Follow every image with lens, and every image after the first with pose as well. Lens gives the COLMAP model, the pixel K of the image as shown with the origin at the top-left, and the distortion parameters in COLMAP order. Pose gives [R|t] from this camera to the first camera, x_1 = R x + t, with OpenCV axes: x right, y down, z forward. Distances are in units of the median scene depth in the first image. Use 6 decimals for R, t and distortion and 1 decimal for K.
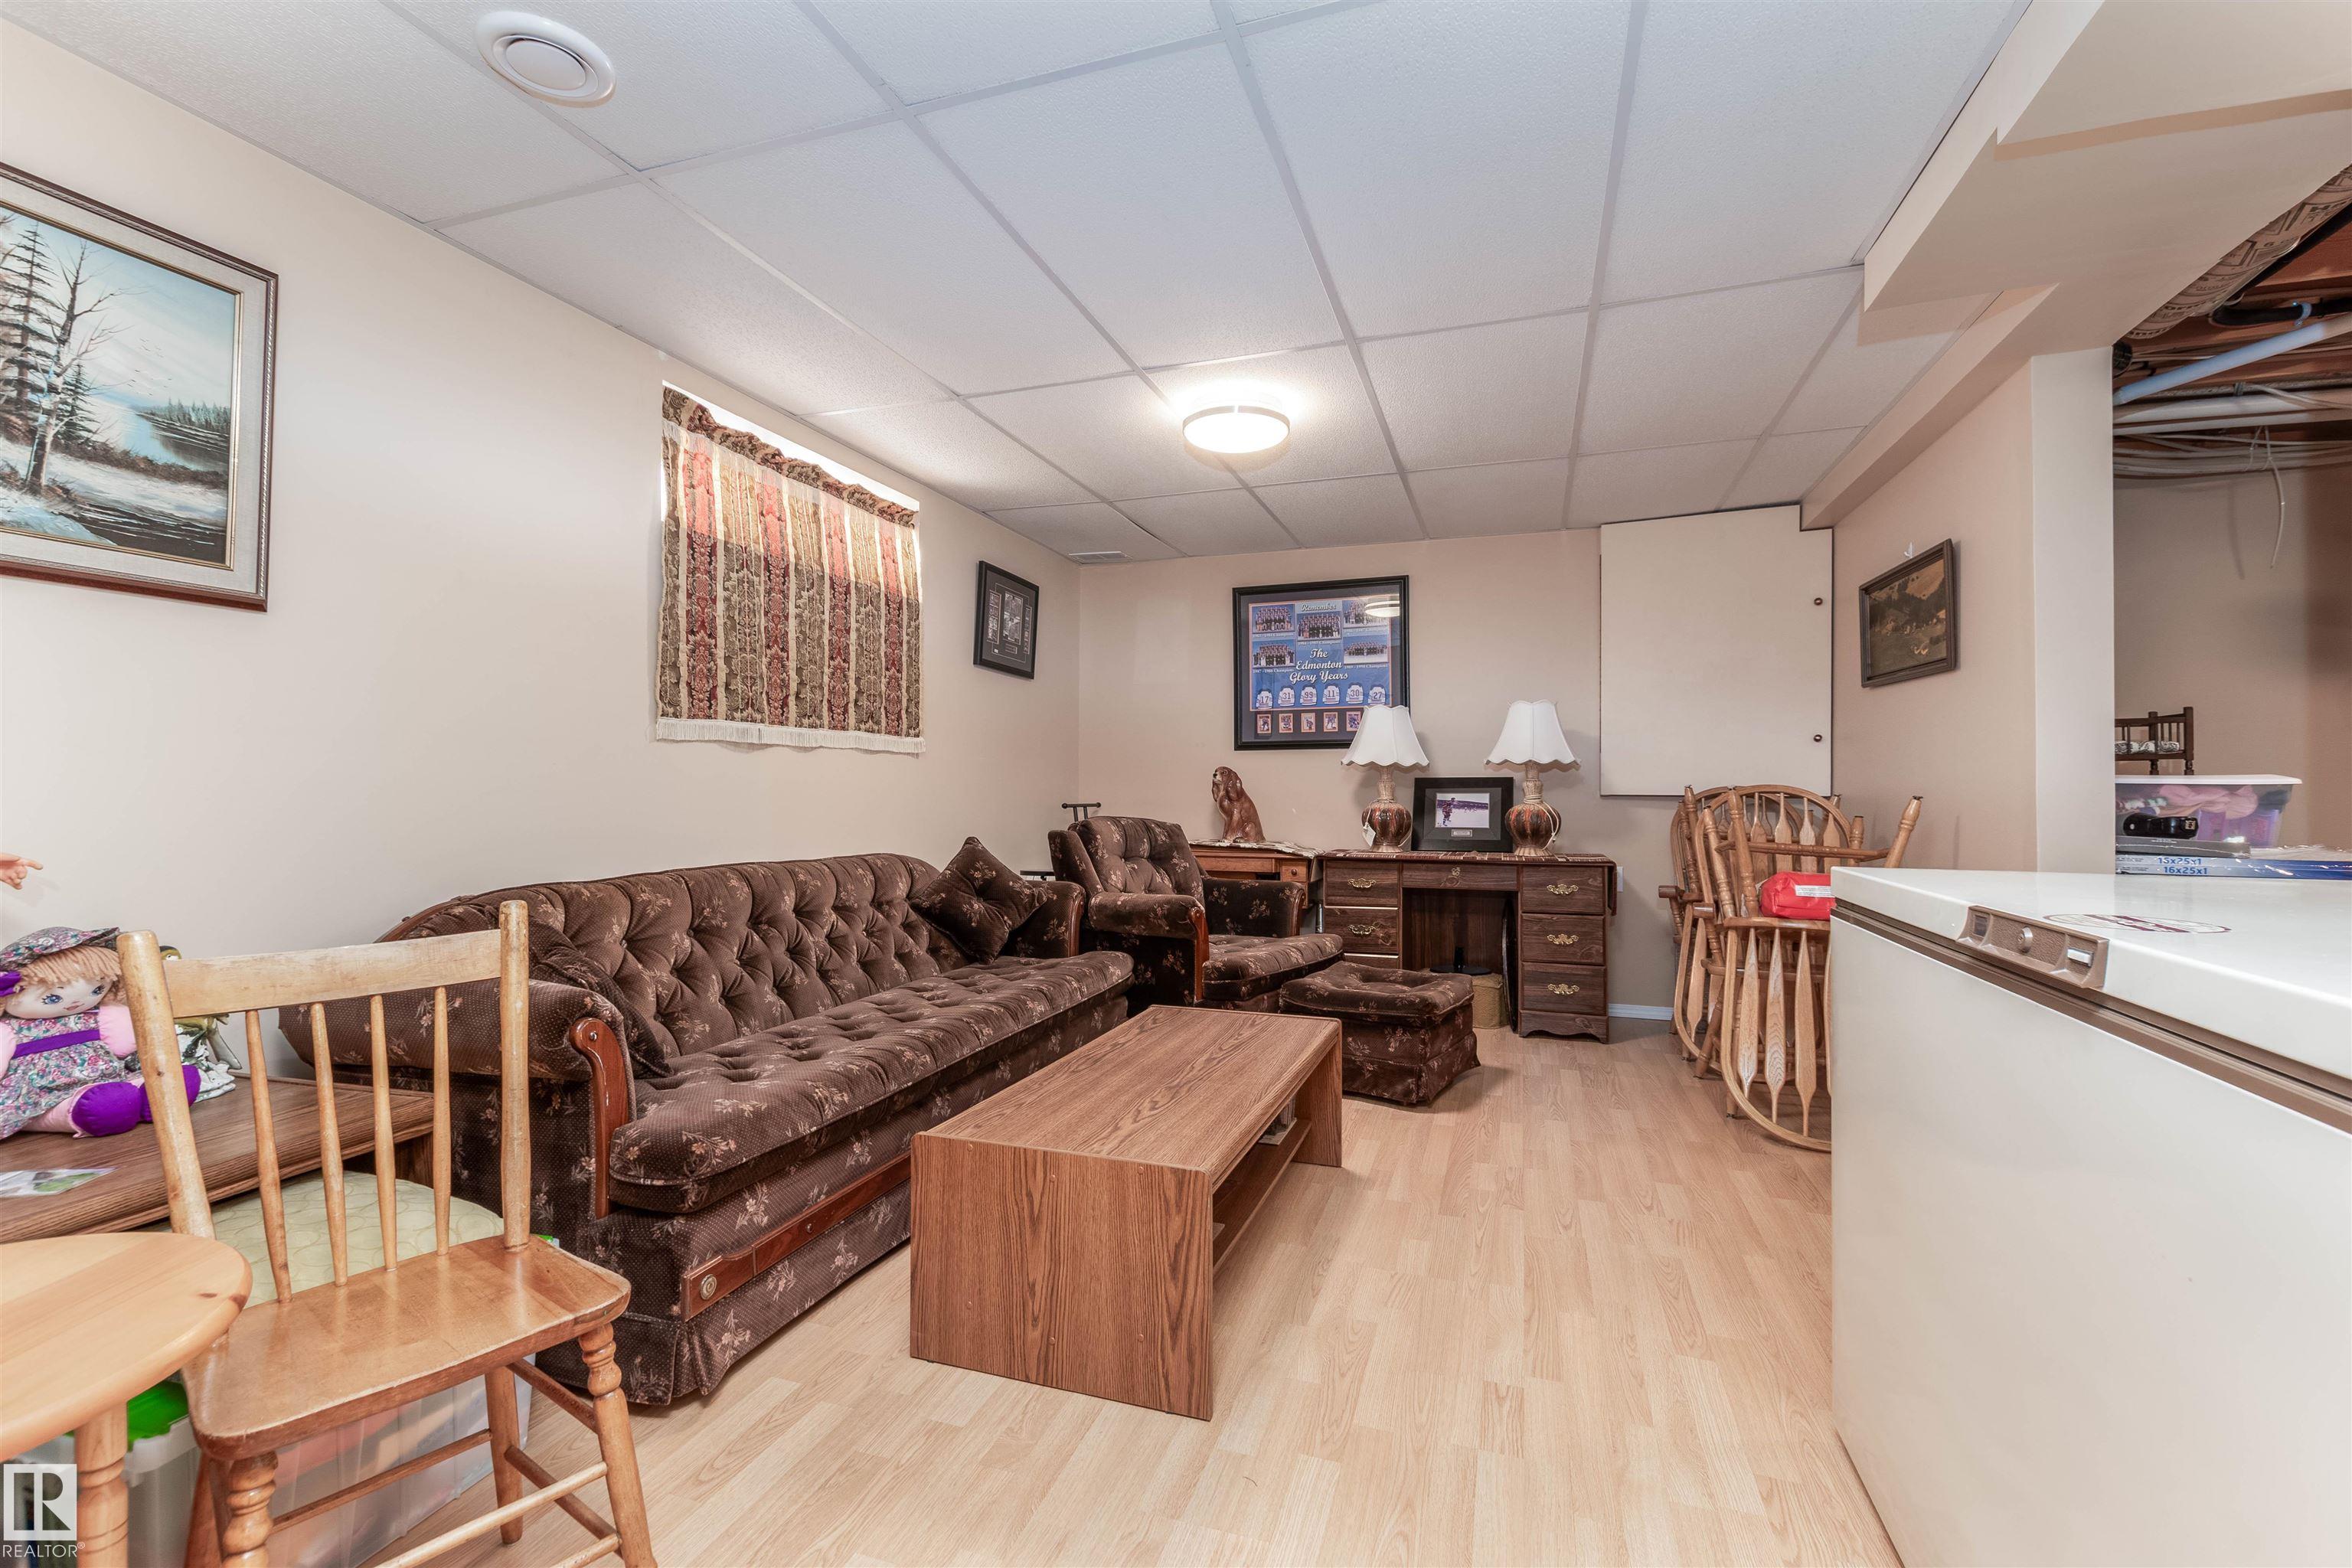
lens RADIAL K [[1041.2, 0, 1182.1], [0, 1041.2, 772.0], [0, 0, 1]] dist [0.005150, -0.003814]
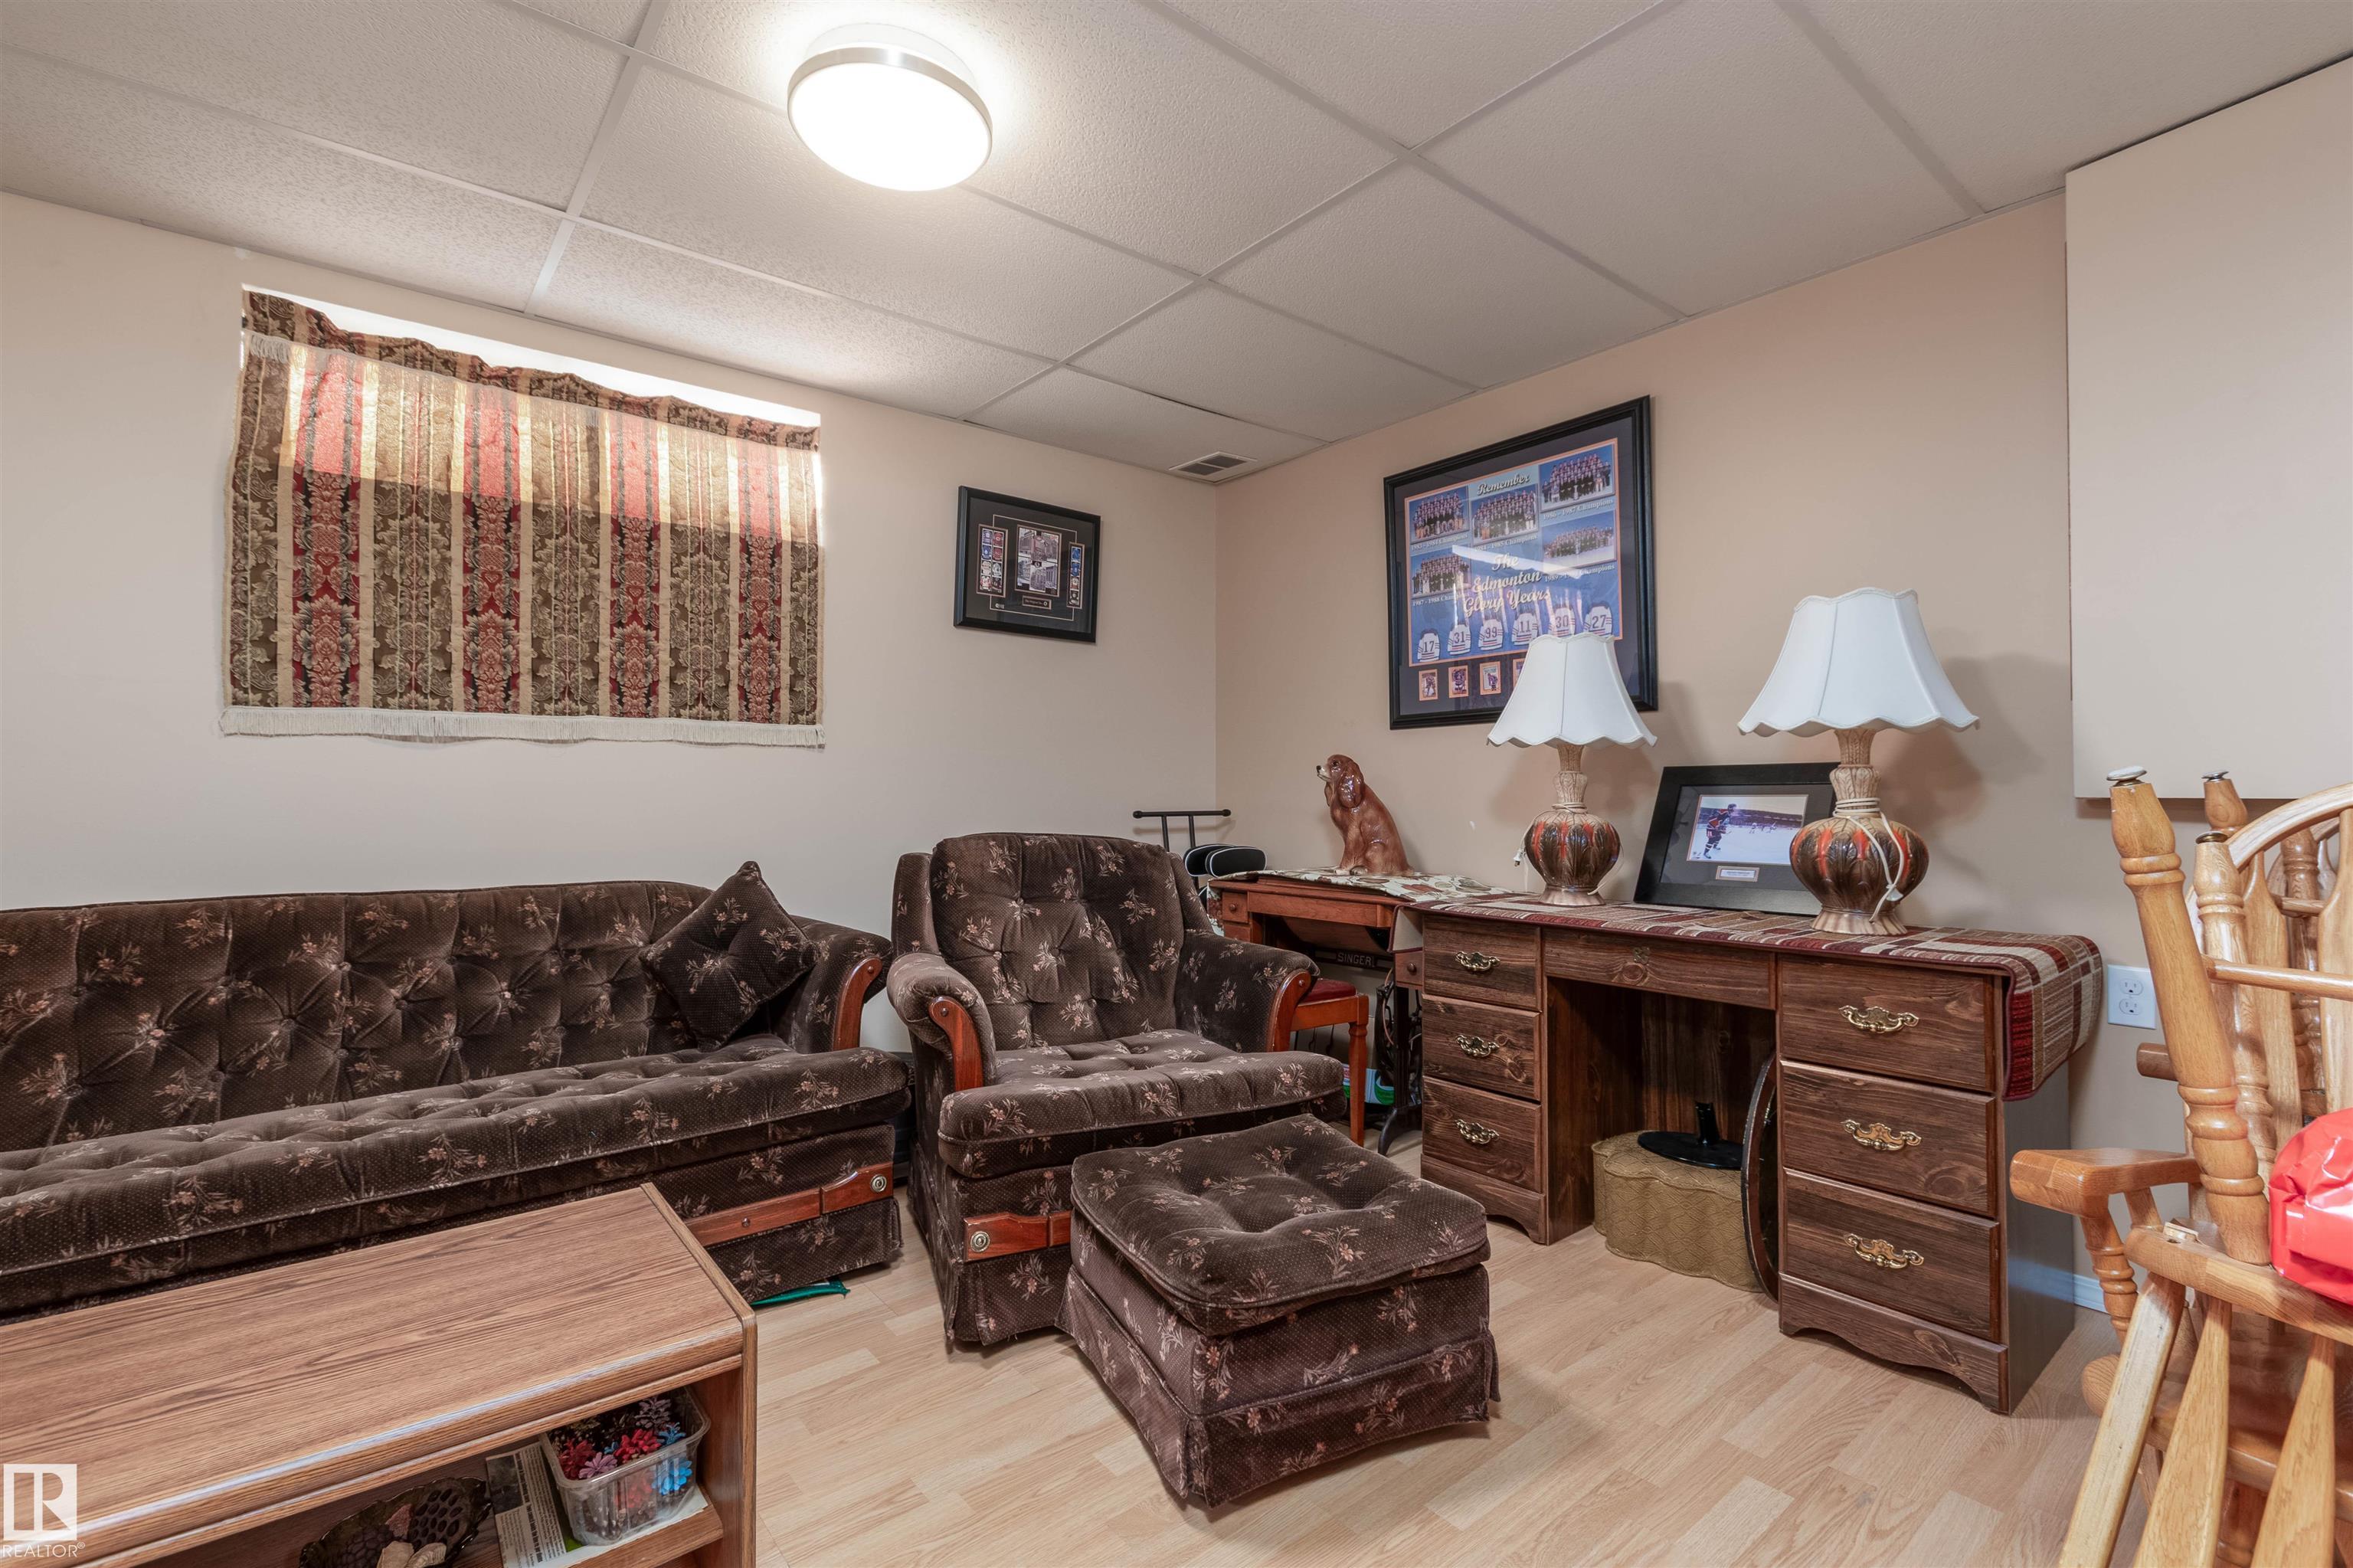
lens RADIAL K [[1041.7, 0, 1169.2], [0, 1041.7, 775.0], [0, 0, 1]] dist [0.005150, -0.003814]
pose [[0.839122, -0.013724, -0.543770, 0.380117], [0.014833, 0.999887, -0.002347, 0.009156], [0.543741, -0.006096, 0.839231, 0.512738]]
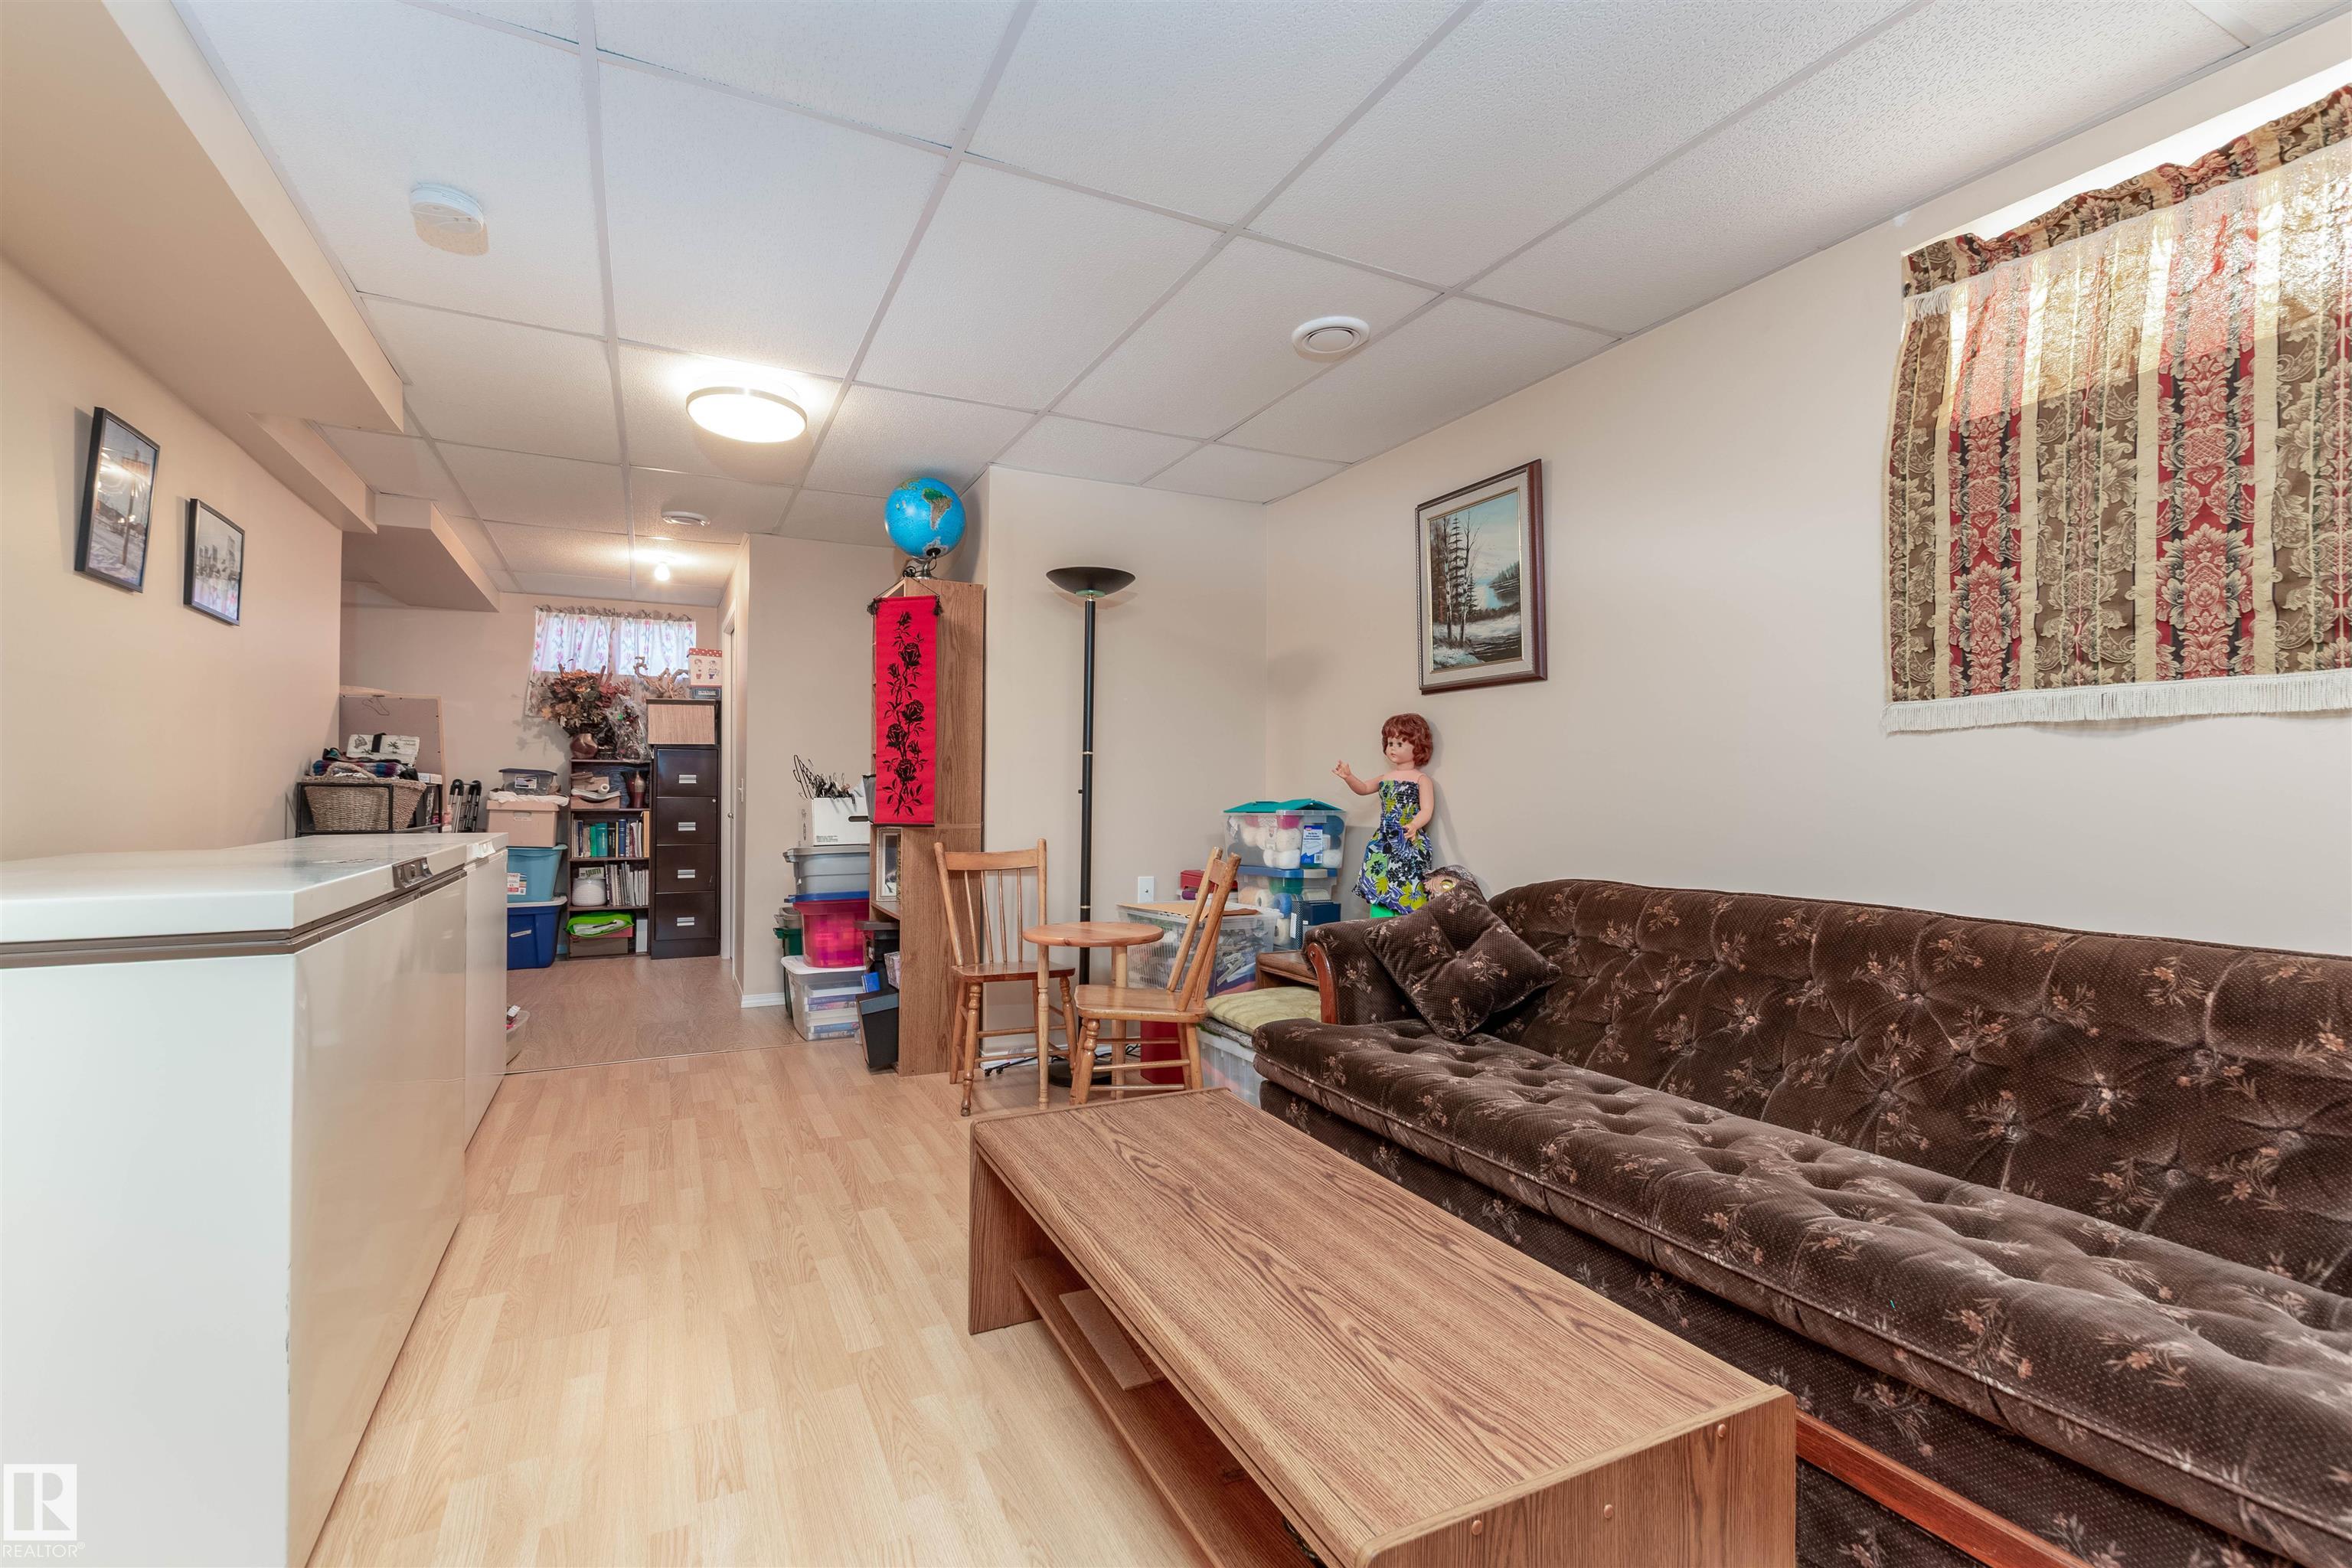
lens RADIAL K [[1041.2, 0, 1161.3], [0, 1041.2, 779.4], [0, 0, 1]] dist [0.005150, -0.003814]
pose [[-0.717855, -0.011306, -0.696101, 0.288972], [0.007029, 0.999699, -0.023486, 0.012211], [0.696157, -0.021752, -0.717560, 0.834210]]
